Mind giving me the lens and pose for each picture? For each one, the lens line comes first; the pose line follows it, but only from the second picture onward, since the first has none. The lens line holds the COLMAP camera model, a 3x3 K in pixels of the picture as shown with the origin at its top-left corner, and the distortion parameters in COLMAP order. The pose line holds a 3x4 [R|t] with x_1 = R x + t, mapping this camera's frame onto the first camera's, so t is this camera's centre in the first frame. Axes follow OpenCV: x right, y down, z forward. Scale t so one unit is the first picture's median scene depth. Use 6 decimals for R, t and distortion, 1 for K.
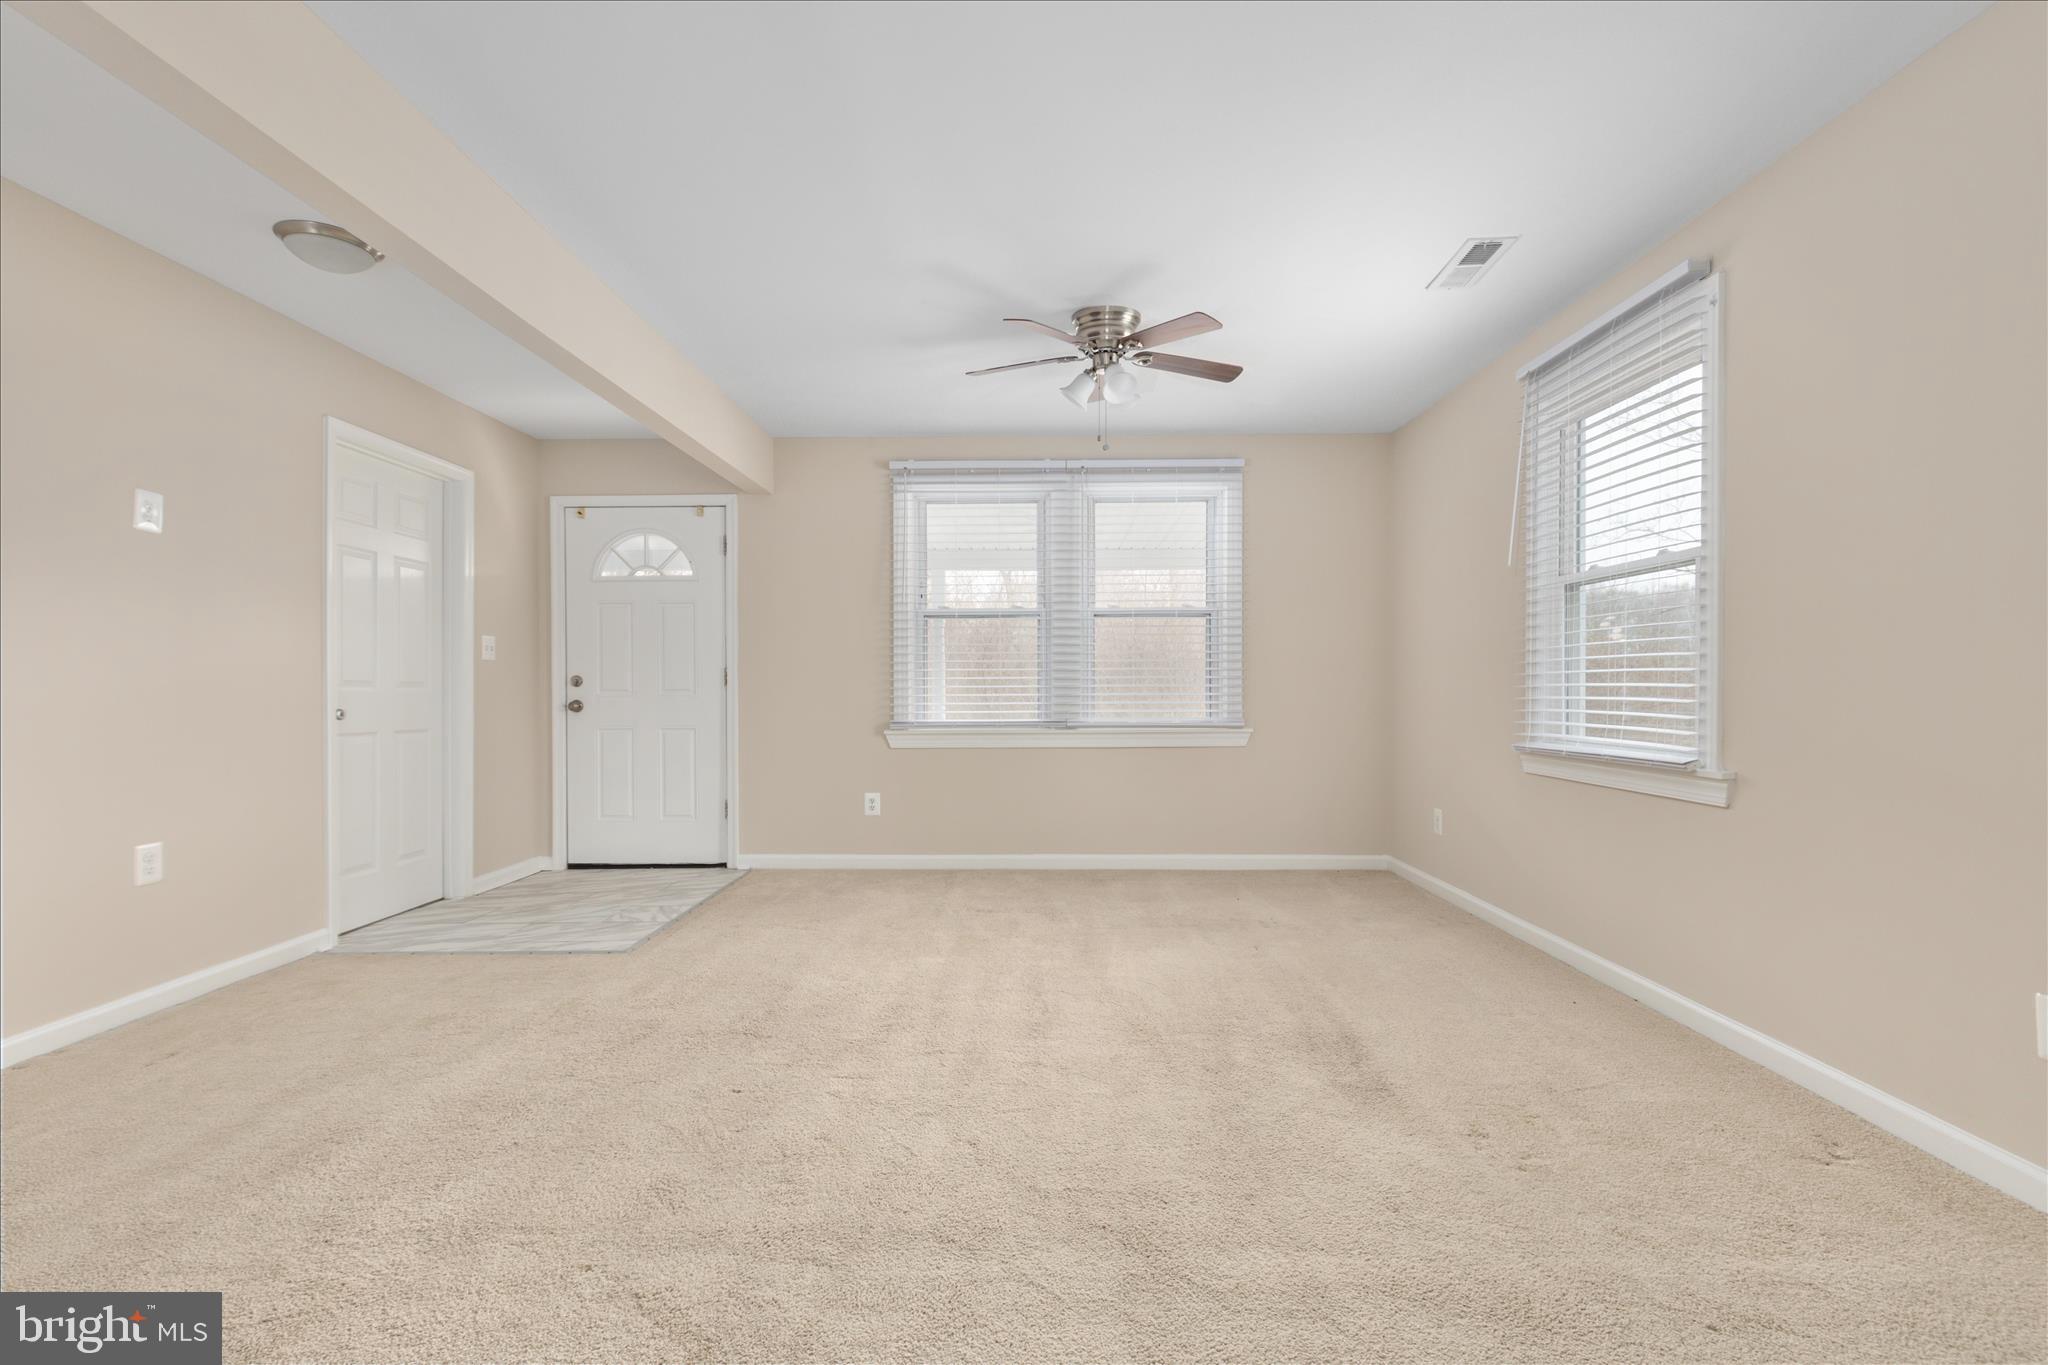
lens RADIAL K [[917.4, 0, 1021.6], [0, 917.4, 686.7], [0, 0, 1]] dist [0.004813, -0.000016]
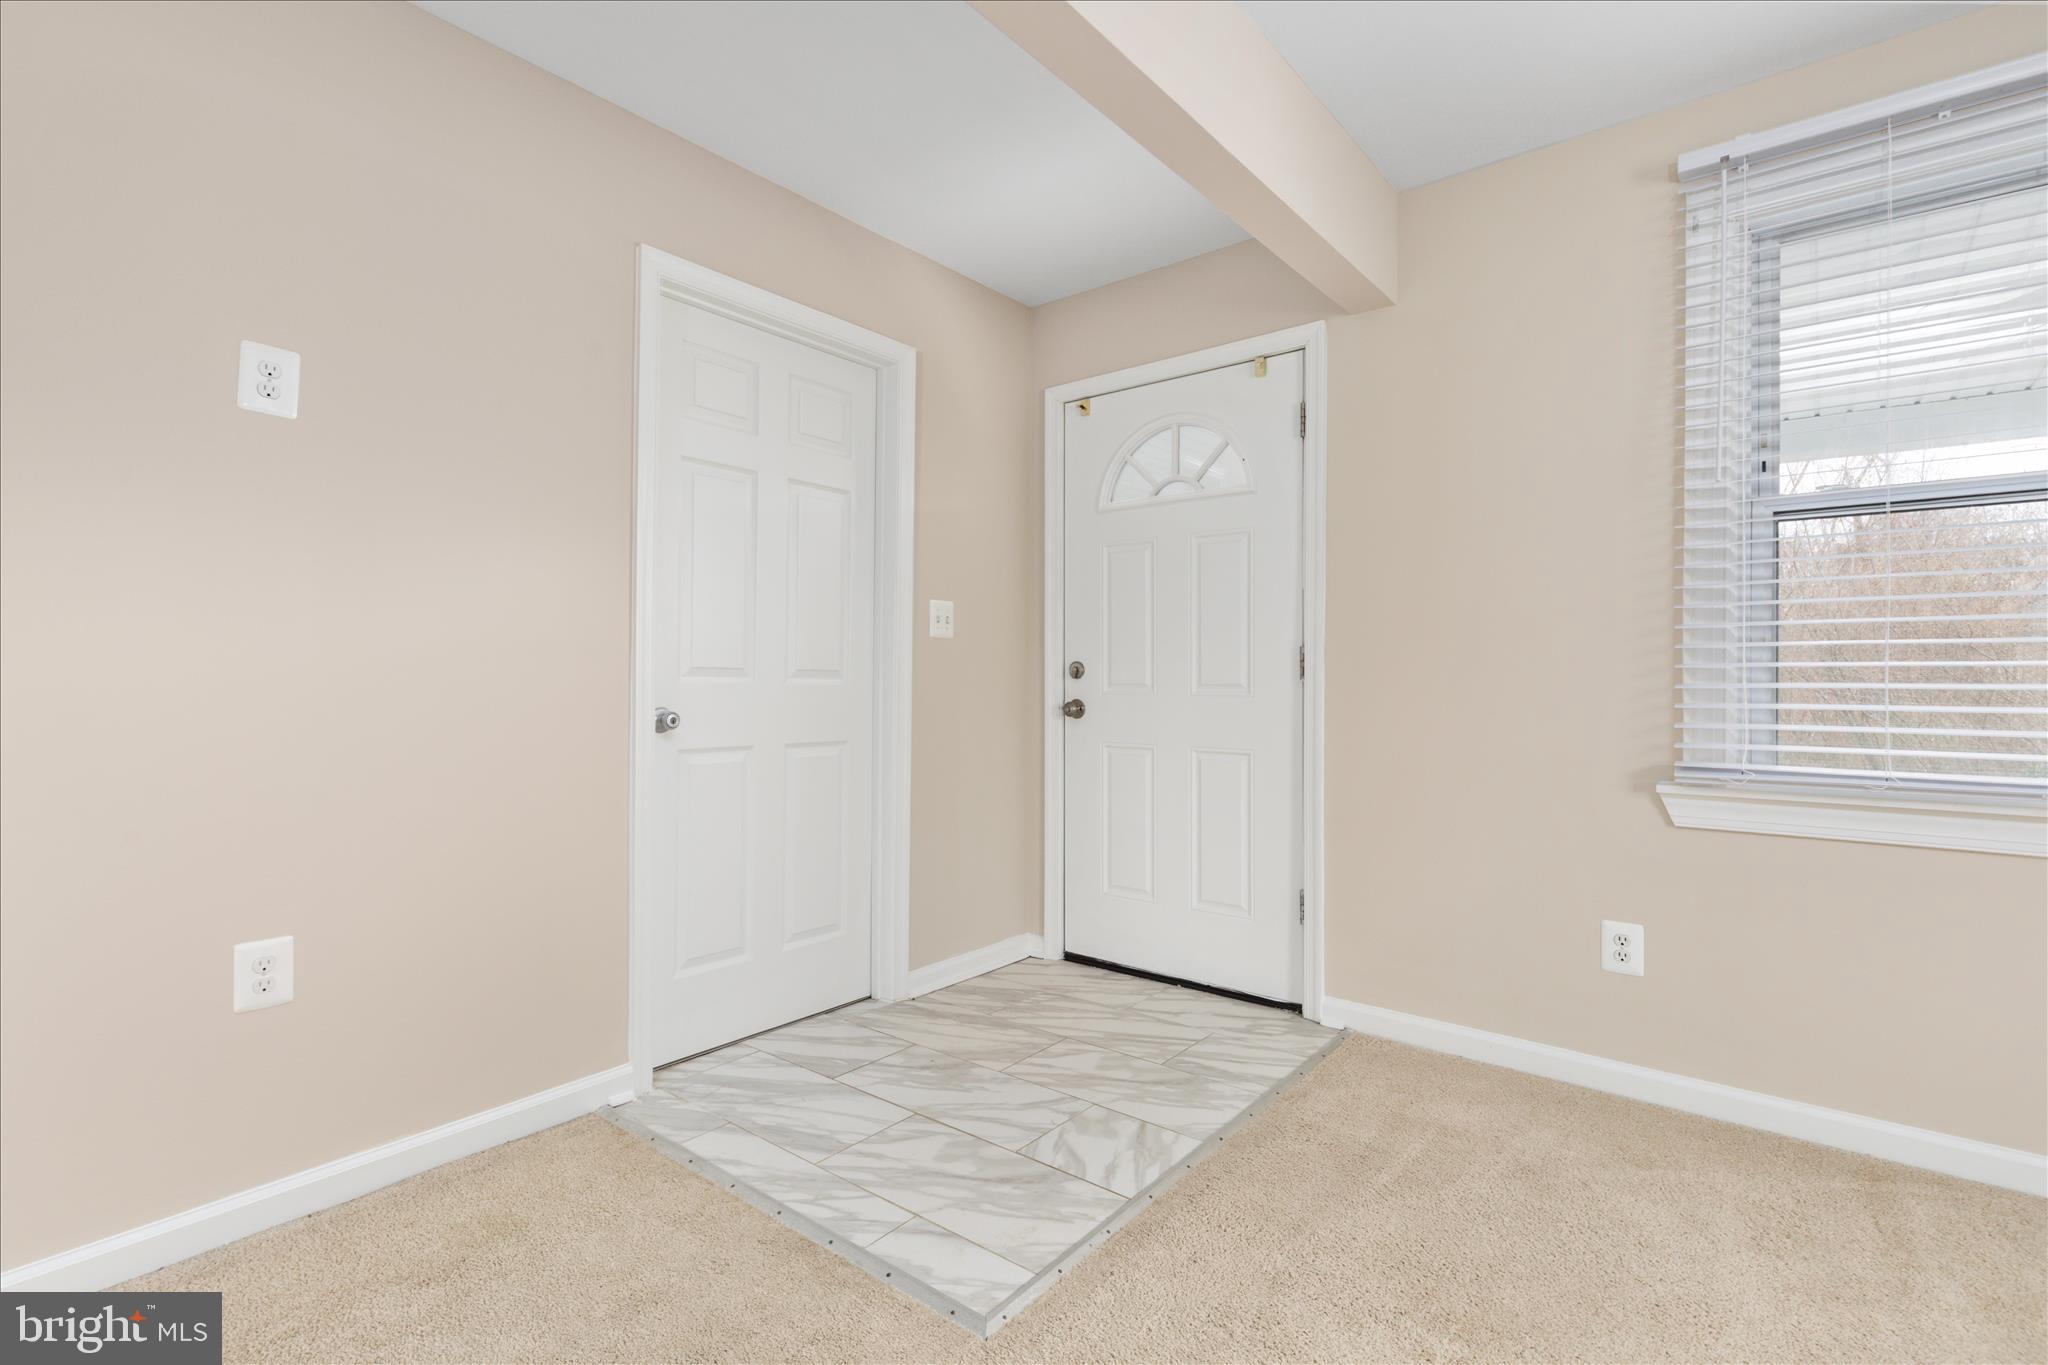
lens RADIAL K [[944.1, 0, 1006.3], [0, 944.1, 678.3], [0, 0, 1]] dist [0.002622, 0.000038]
pose [[0.776609, 0.006265, -0.629952, -0.108456], [-0.006717, 0.999976, 0.001664, -0.001036], [0.629947, 0.002939, 0.776632, 0.462984]]
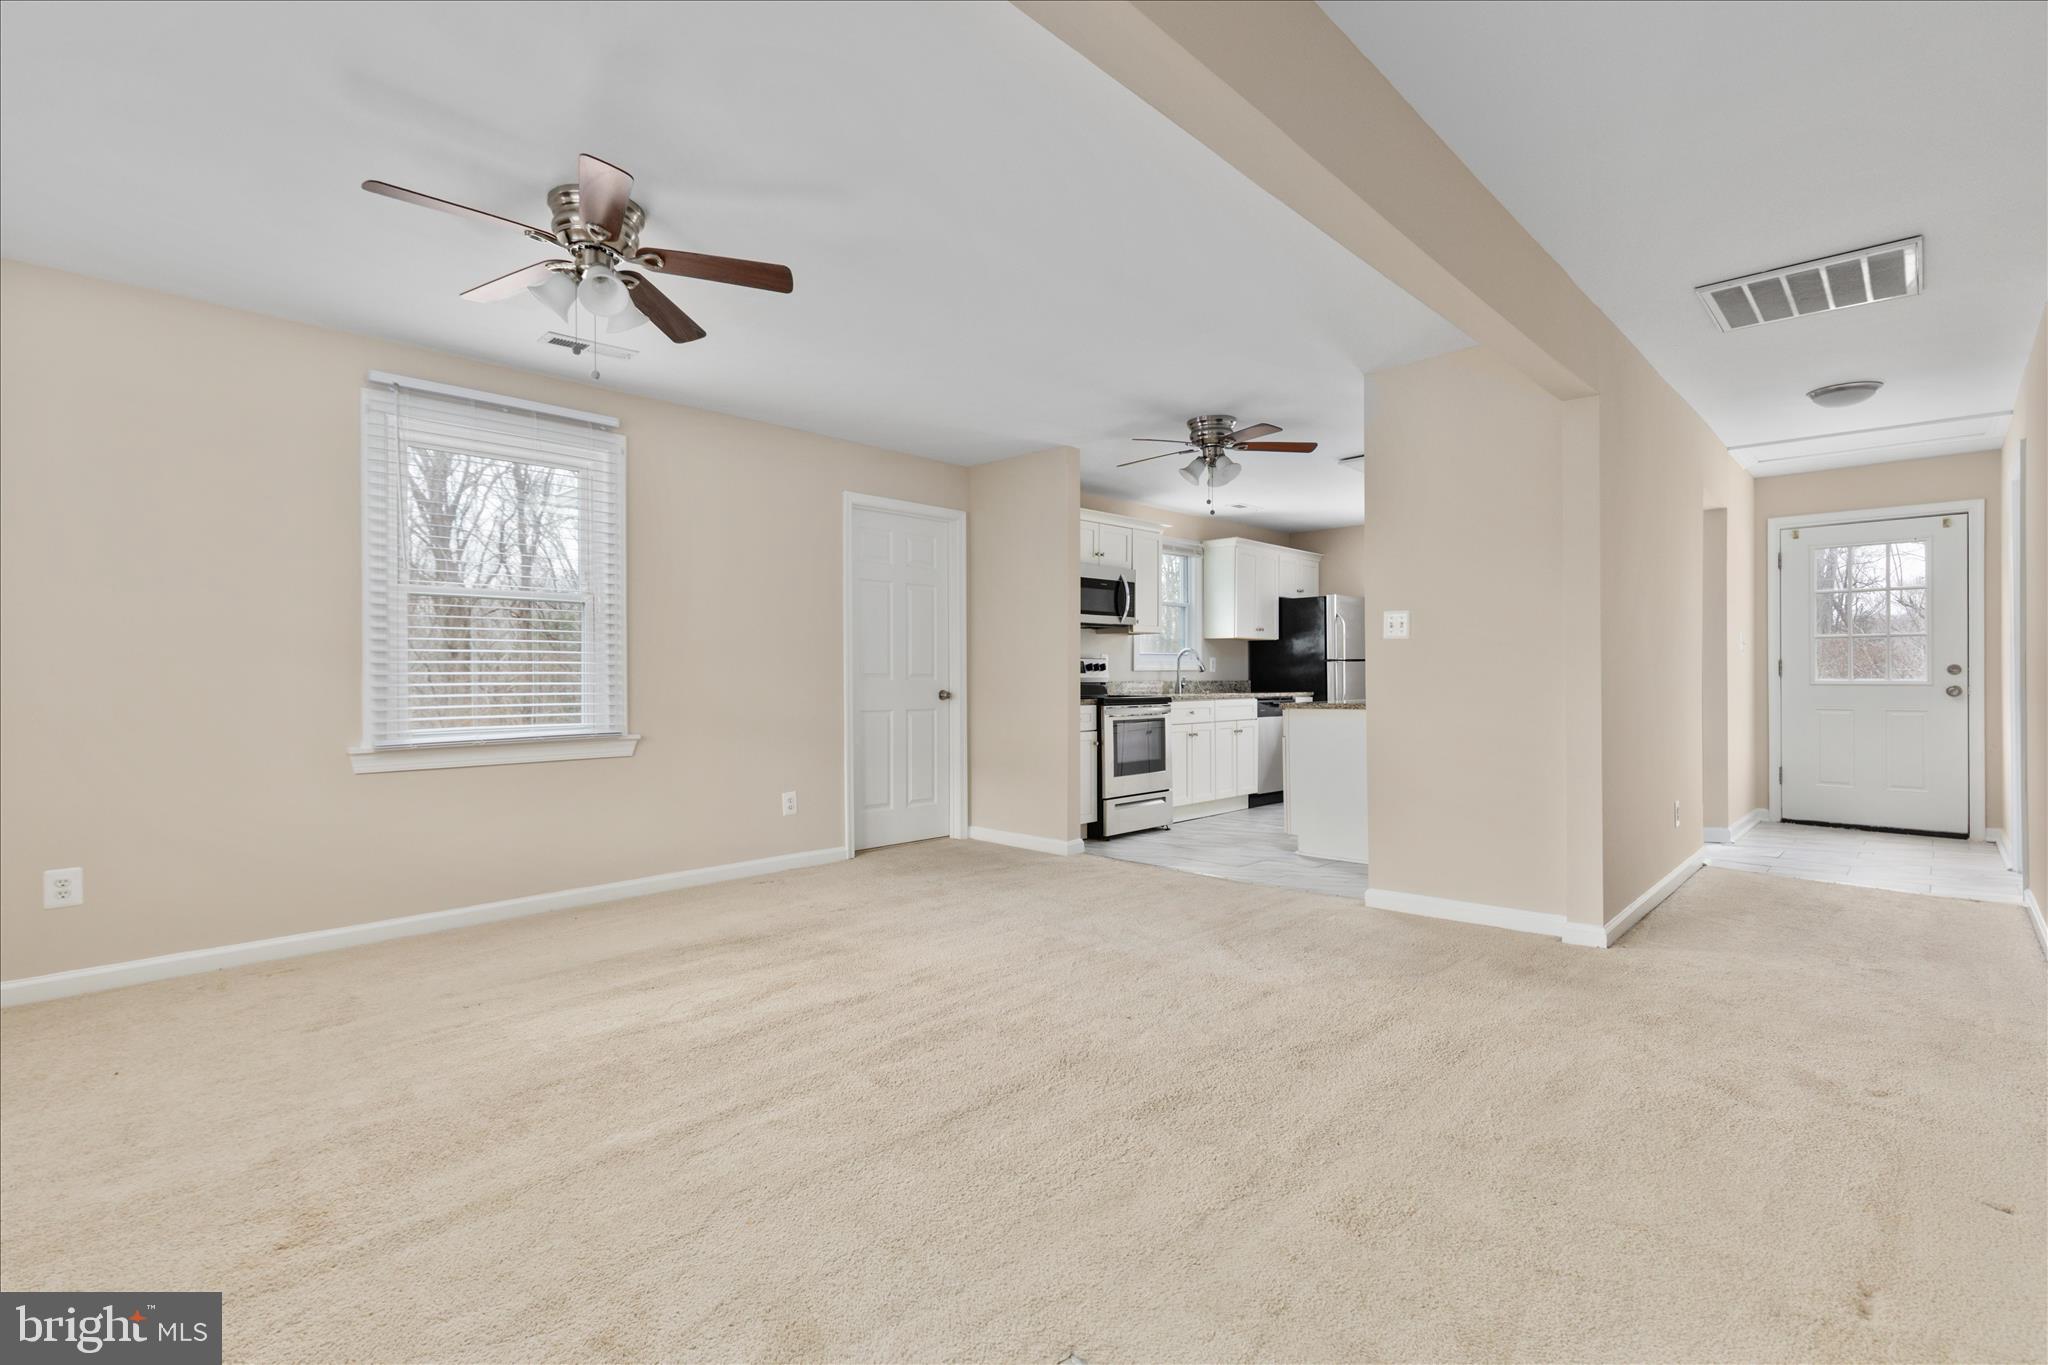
lens RADIAL K [[903.7, 0, 1023.9], [0, 903.7, 676.9], [0, 0, 1]] dist [0.002508, -0.001195]
pose [[-0.708227, 0.007526, 0.705945, -0.466487], [0.008899, 0.999959, -0.001732, -0.001727], [-0.705929, 0.005056, -0.708265, 0.852524]]
